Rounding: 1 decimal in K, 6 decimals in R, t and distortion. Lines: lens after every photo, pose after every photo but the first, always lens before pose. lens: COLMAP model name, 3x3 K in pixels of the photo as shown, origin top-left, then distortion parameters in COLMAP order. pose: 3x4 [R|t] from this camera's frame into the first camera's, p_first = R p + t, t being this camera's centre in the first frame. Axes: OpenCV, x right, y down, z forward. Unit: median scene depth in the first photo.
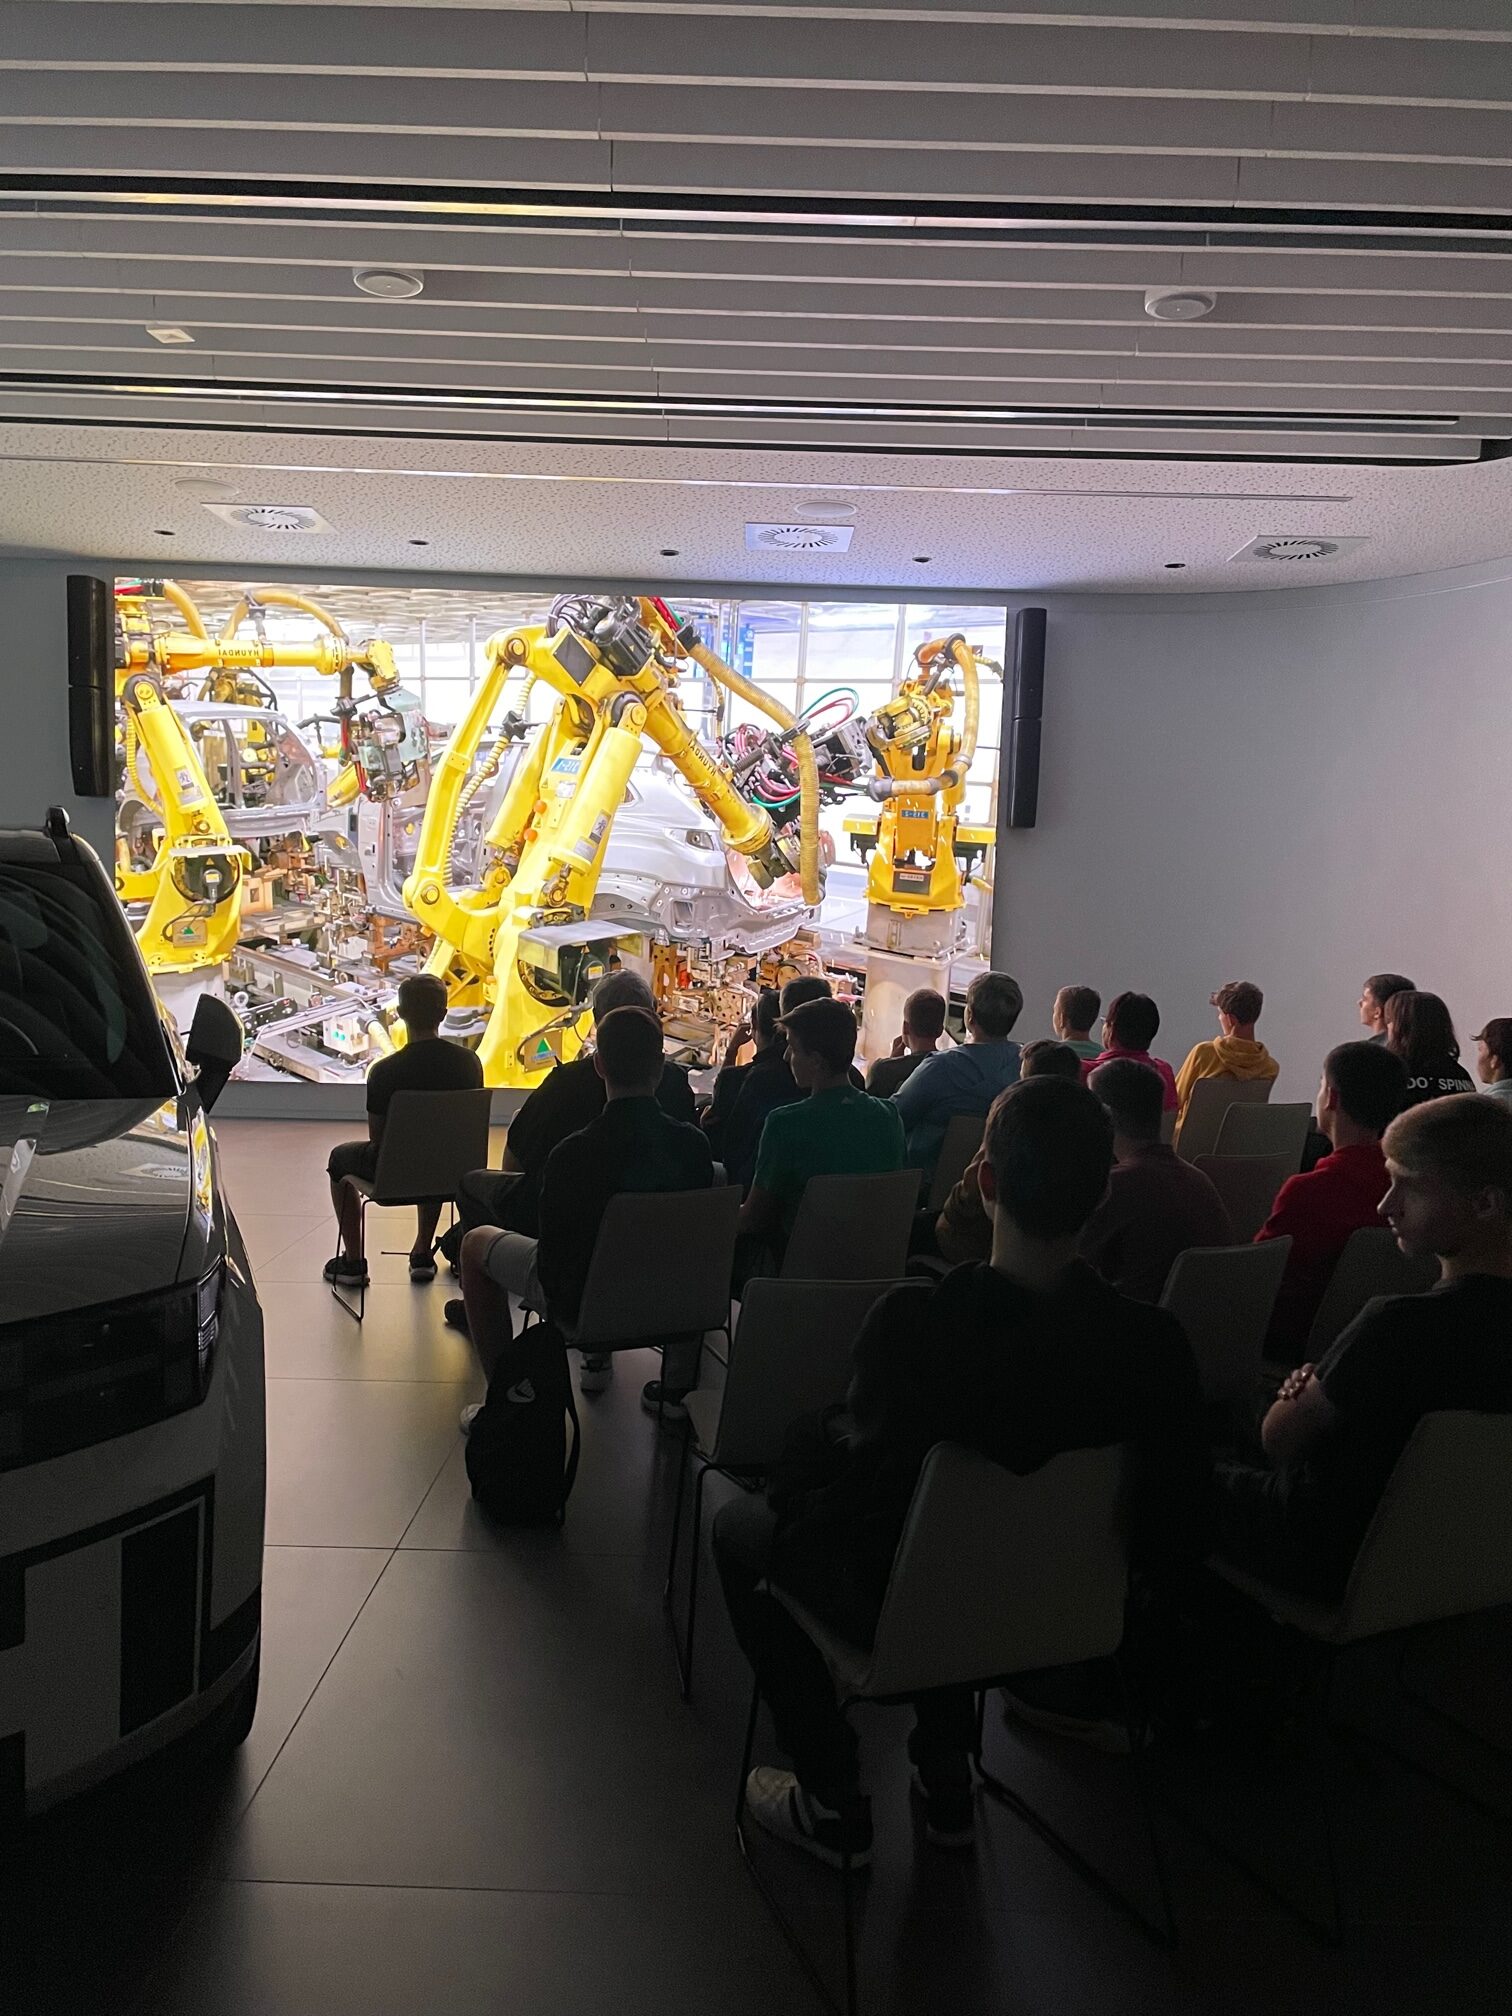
lens RADIAL K [[1553.3, 0, 756.0], [0, 1553.3, 1008.0], [0, 0, 1]] dist [0.068658, -0.078602]
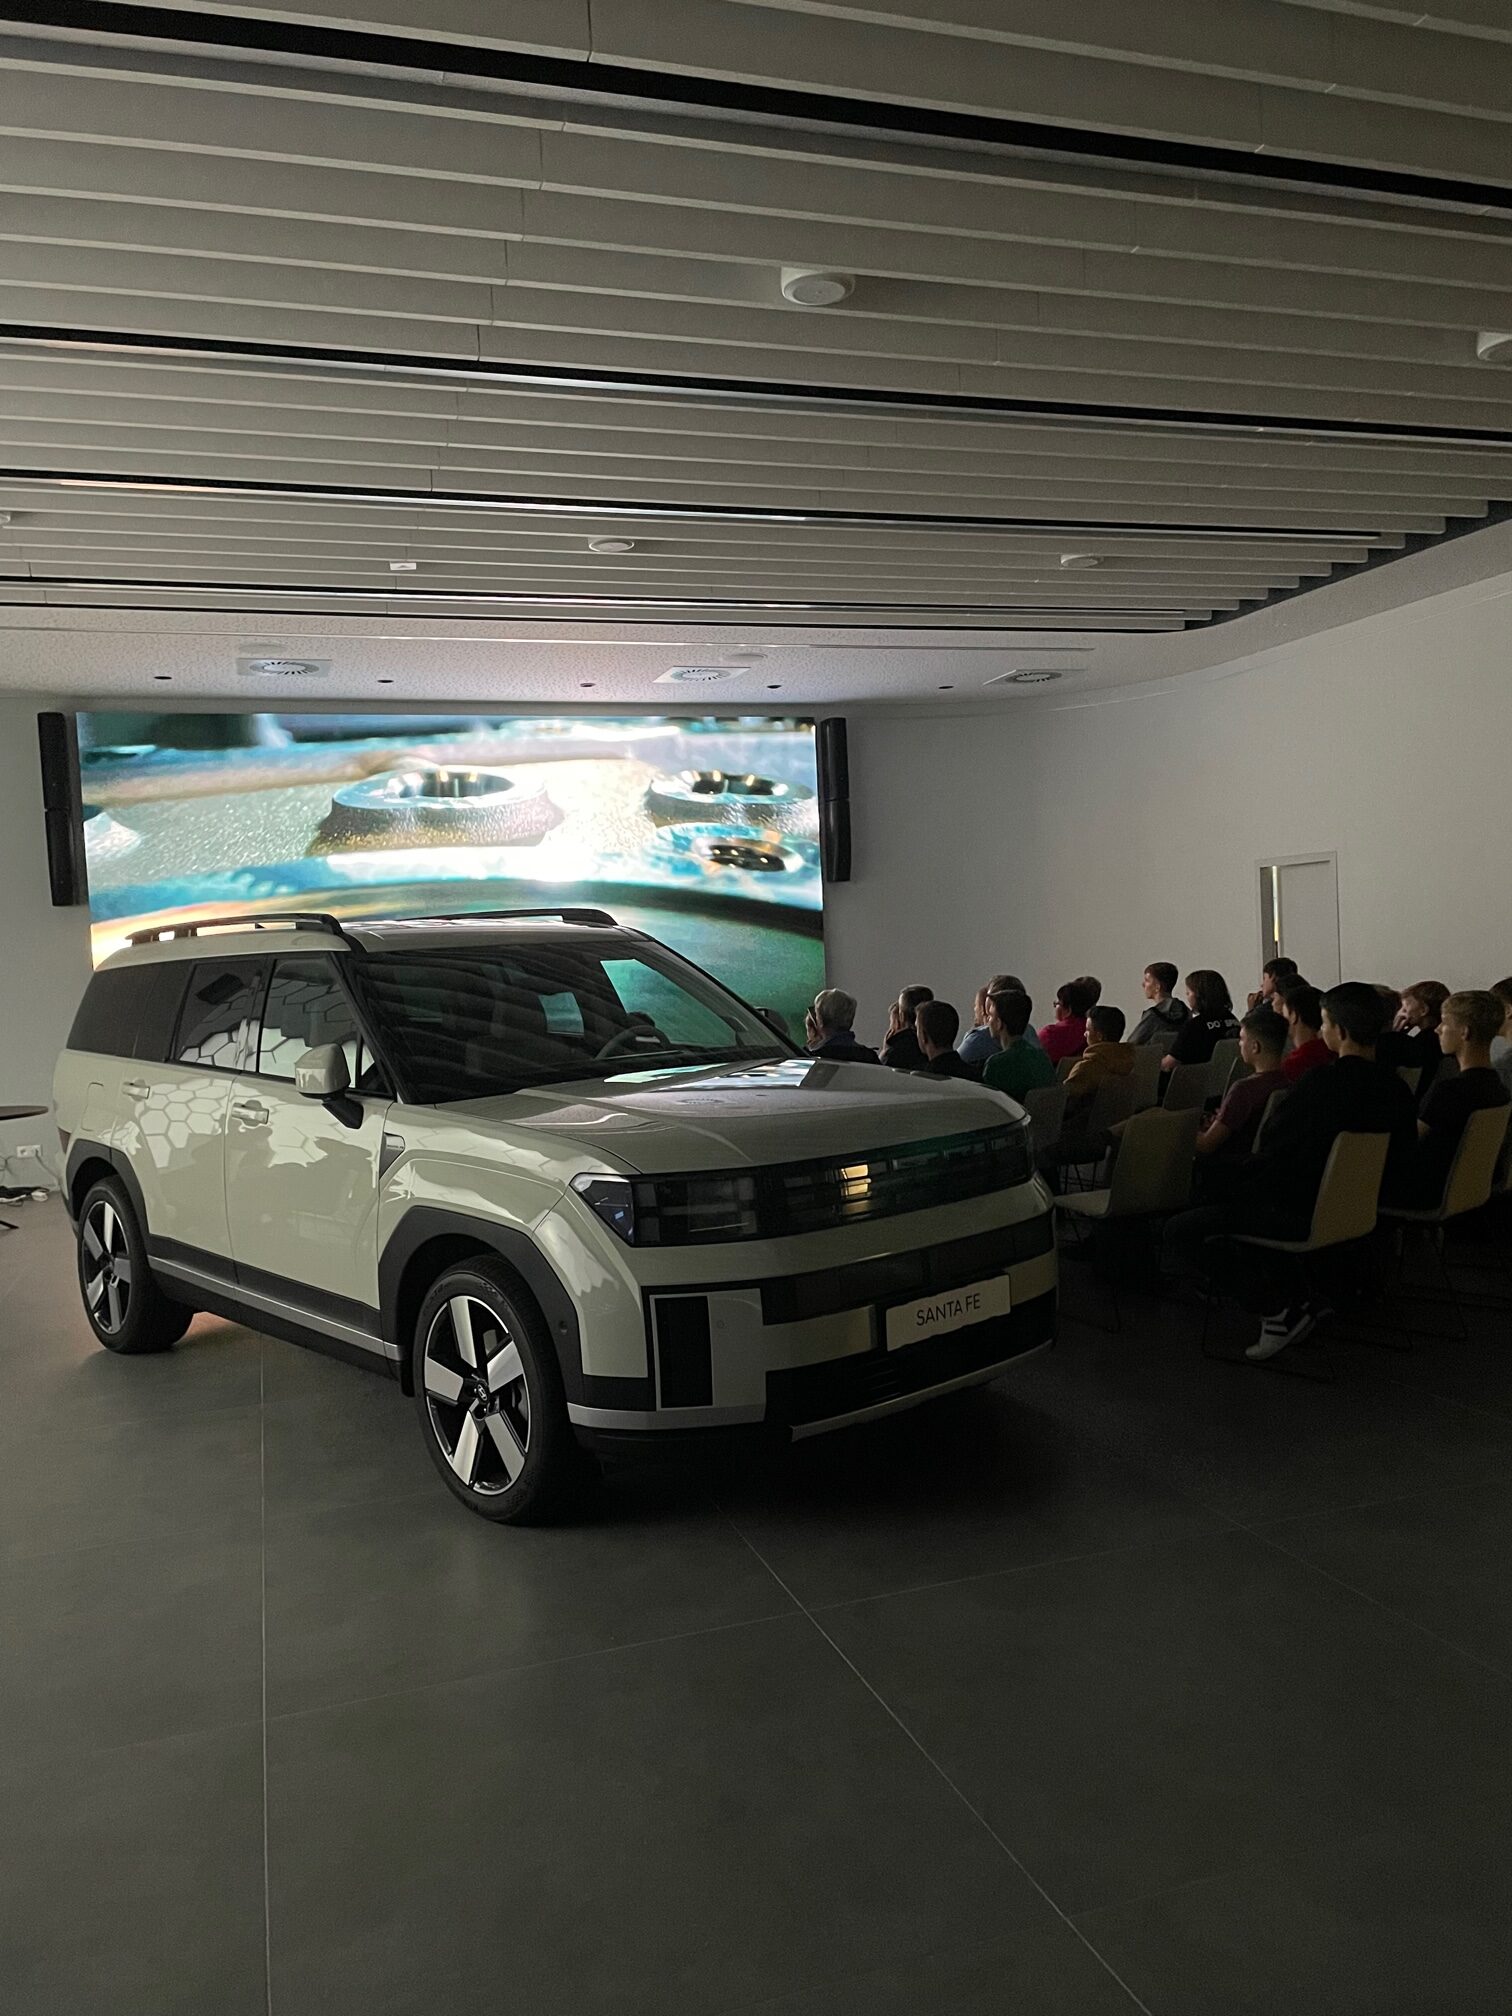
lens RADIAL K [[1553.3, 0, 756.0], [0, 1553.3, 1008.0], [0, 0, 1]] dist [0.068658, -0.078602]
pose [[0.947329, -0.085581, 0.308614, -0.359672], [0.096015, 0.995203, -0.018754, 0.009352], [-0.305529, 0.047398, 0.951002, -0.257323]]
